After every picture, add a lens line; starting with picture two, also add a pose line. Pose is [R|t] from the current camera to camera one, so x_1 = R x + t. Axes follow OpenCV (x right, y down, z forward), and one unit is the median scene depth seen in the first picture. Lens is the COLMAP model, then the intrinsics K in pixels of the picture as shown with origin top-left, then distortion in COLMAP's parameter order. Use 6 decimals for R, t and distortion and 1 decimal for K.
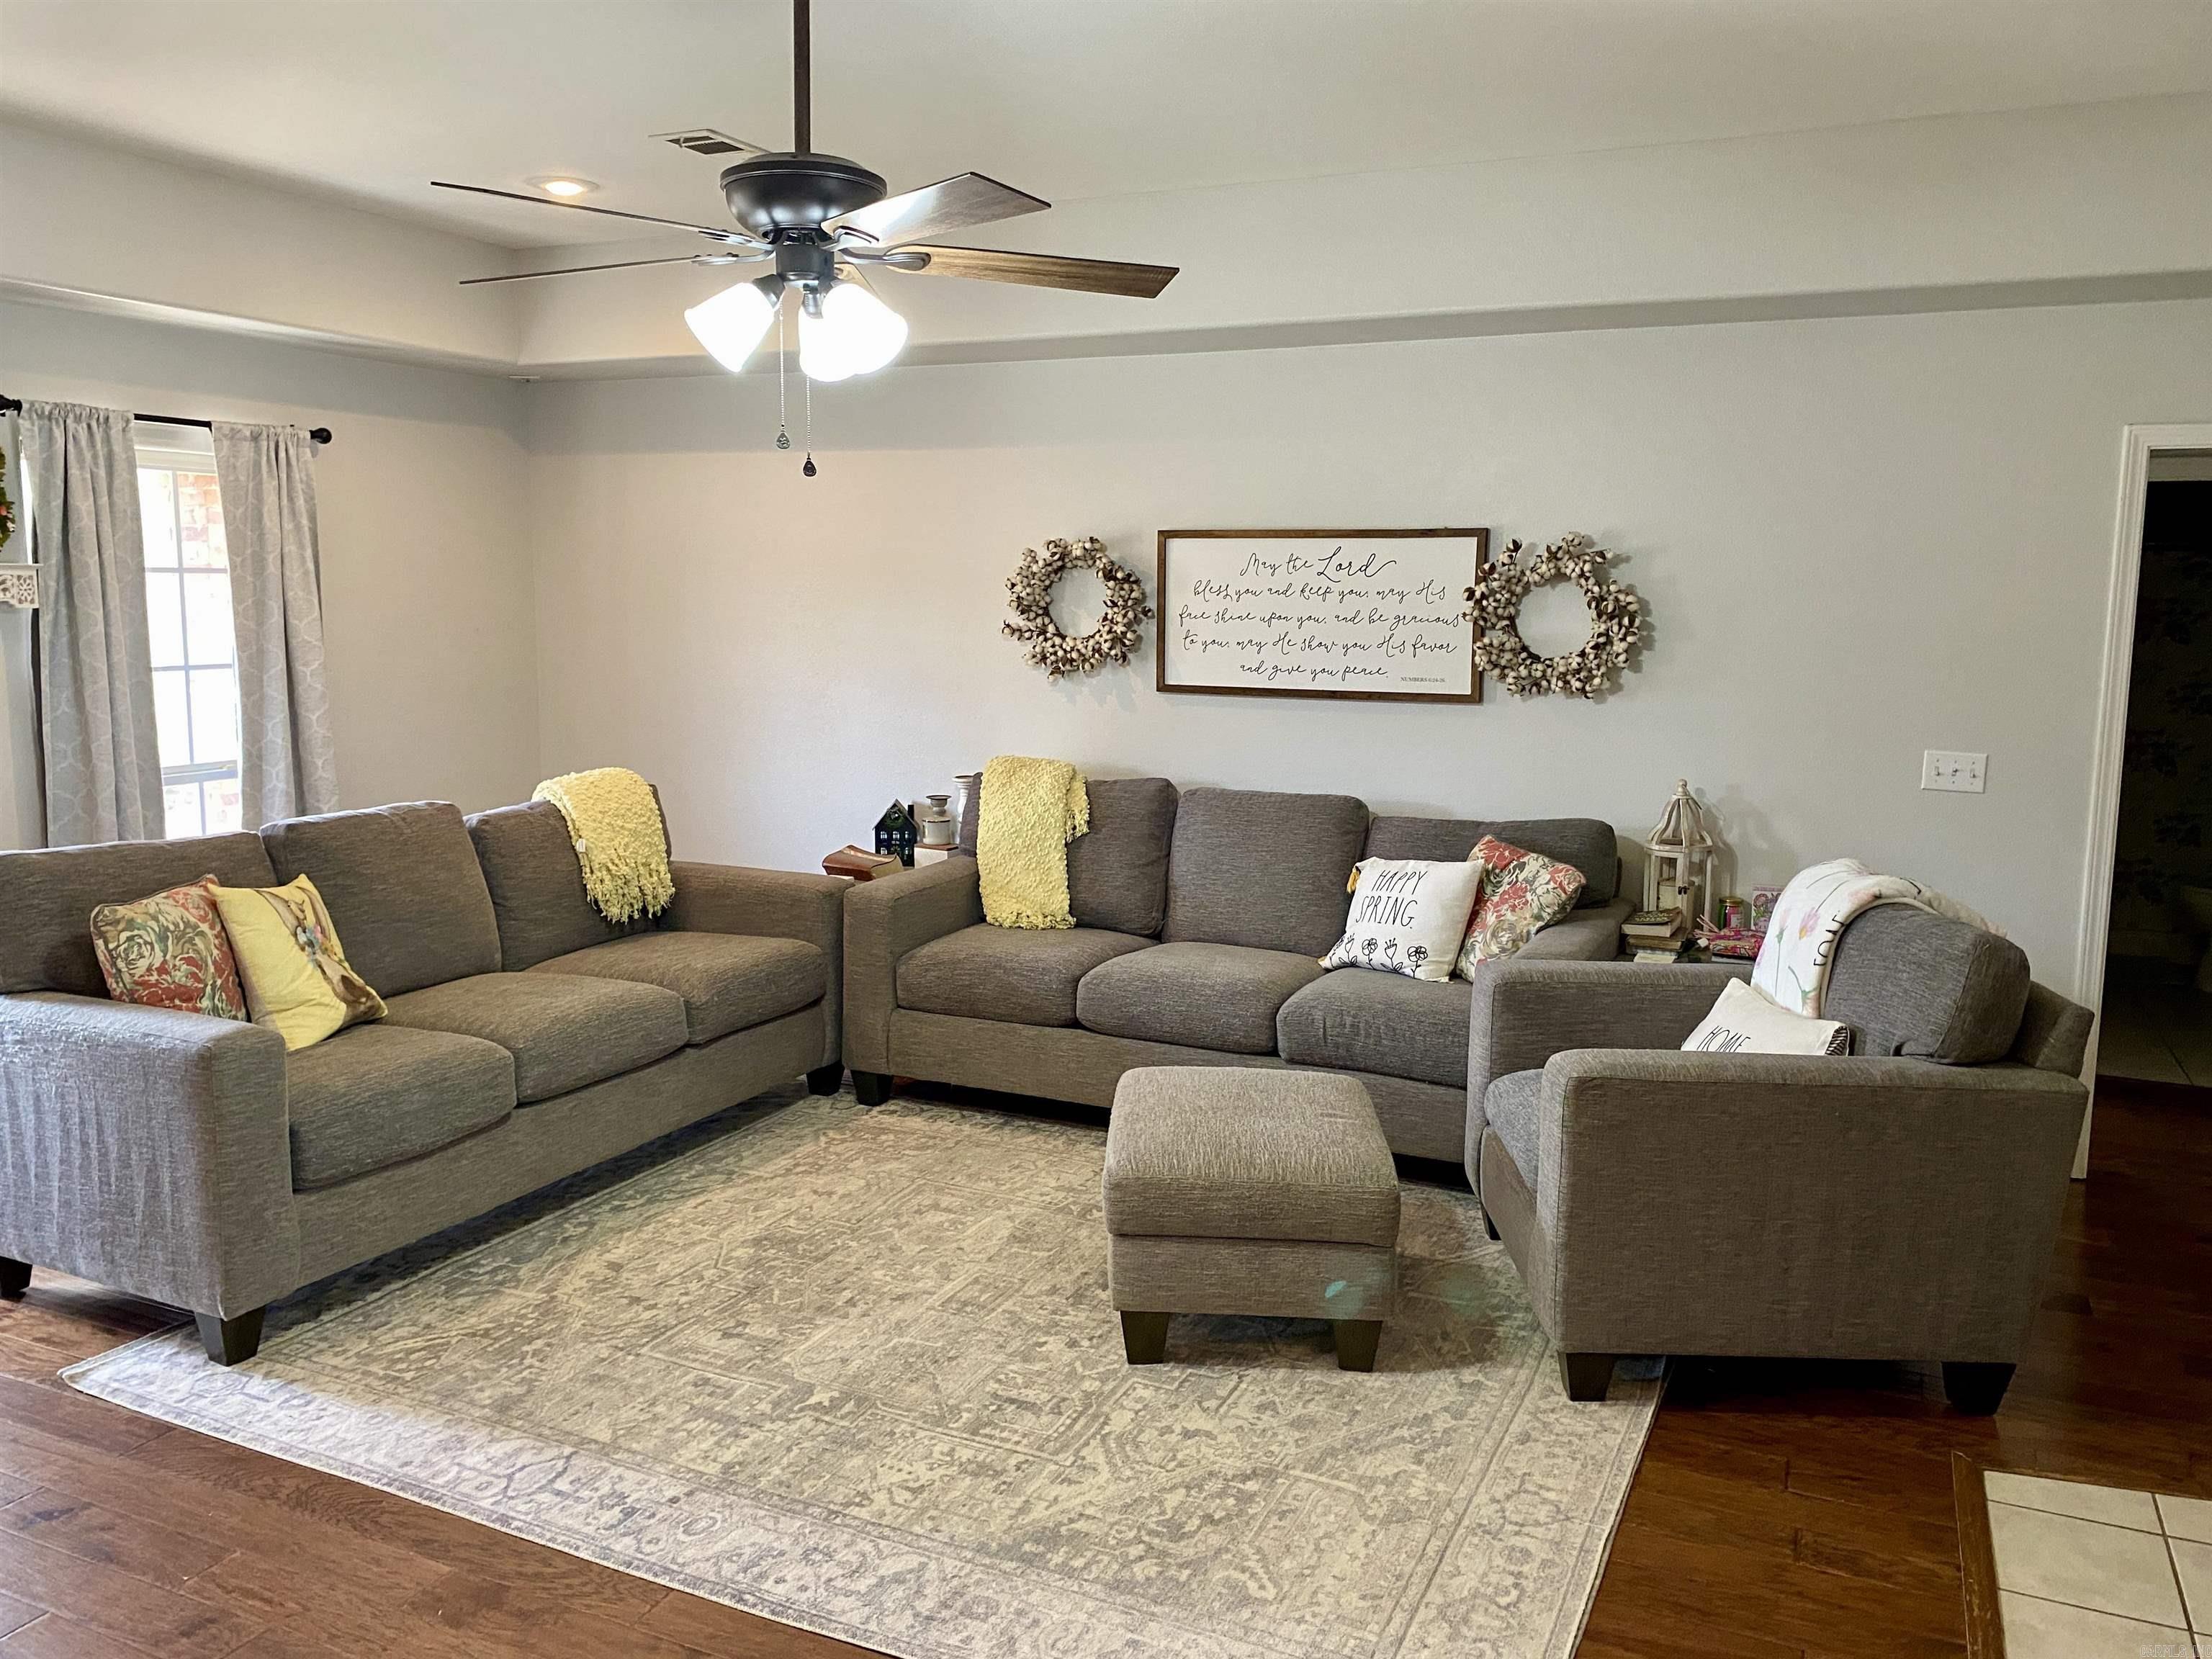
lens RADIAL K [[1687.6, 0, 1103.6], [0, 1687.6, 817.7], [0, 0, 1]] dist [0.037498, -0.040293]
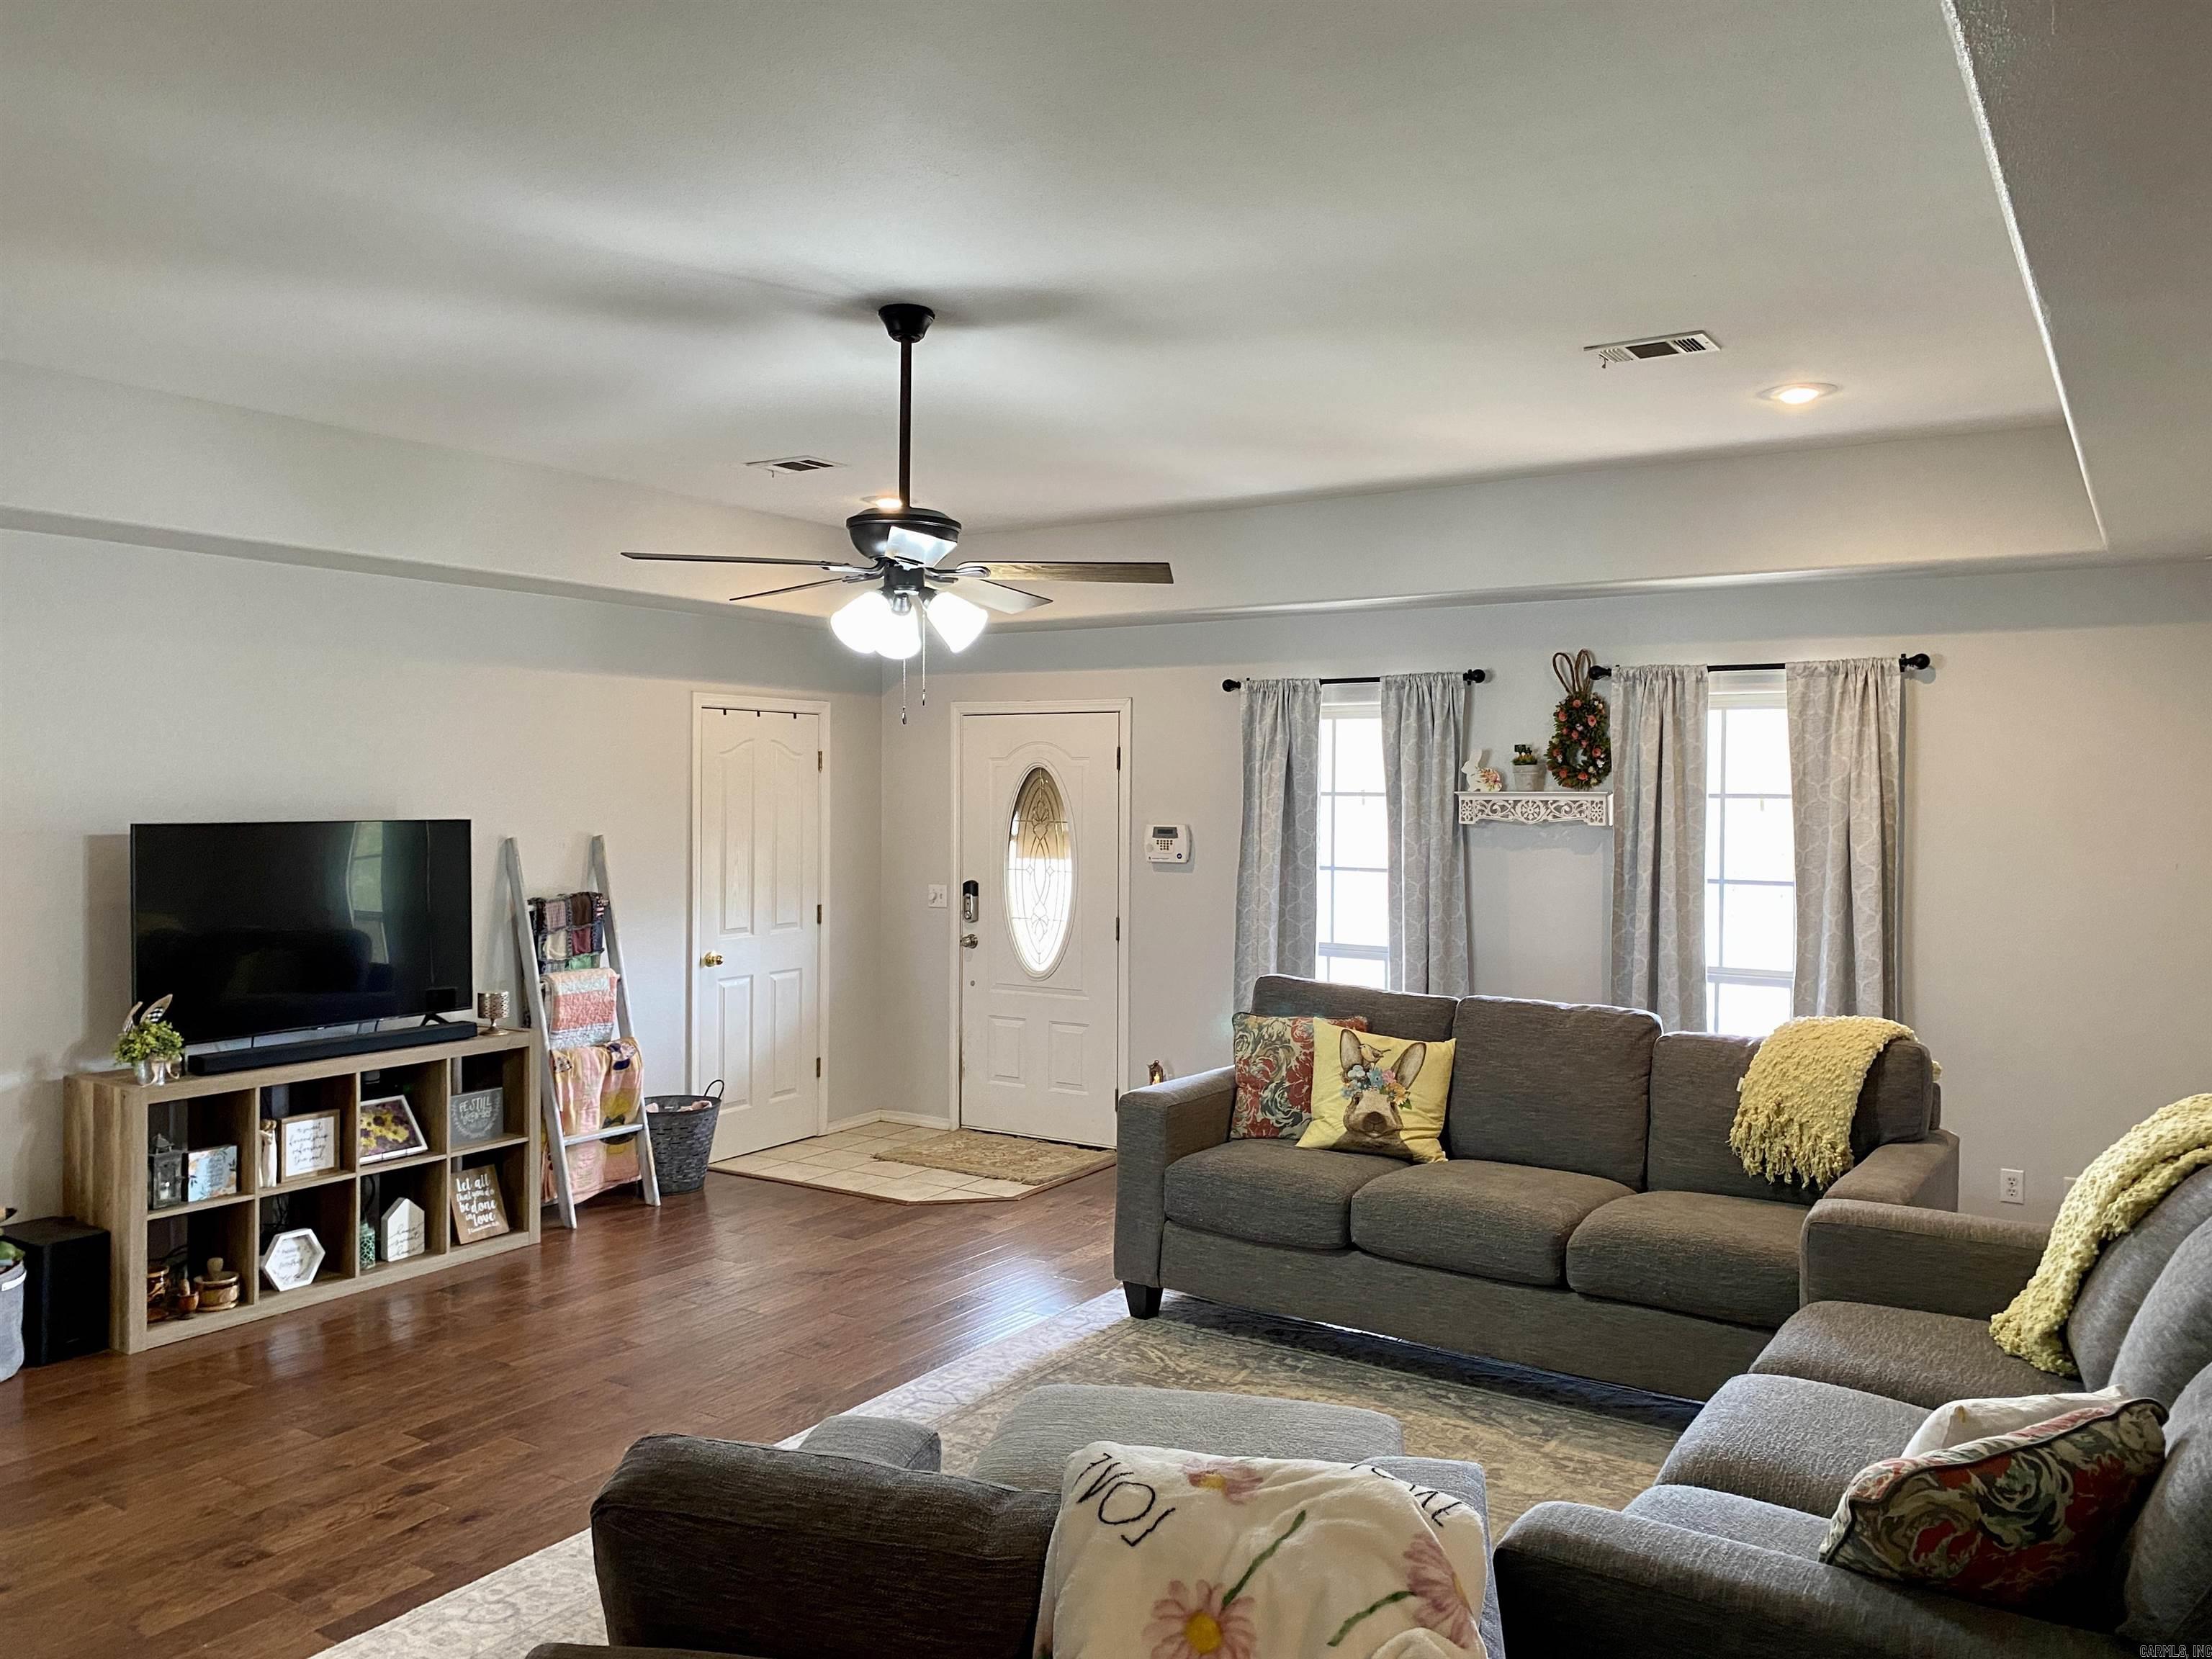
lens RADIAL K [[1687.6, 0, 1107.9], [0, 1687.6, 836.2], [0, 0, 1]] dist [0.037498, -0.040293]
pose [[-0.142150, 0.011334, -0.989780, 0.726807], [-0.146630, 0.988661, 0.032380, -0.107024], [0.978924, 0.149734, -0.138876, 0.850088]]
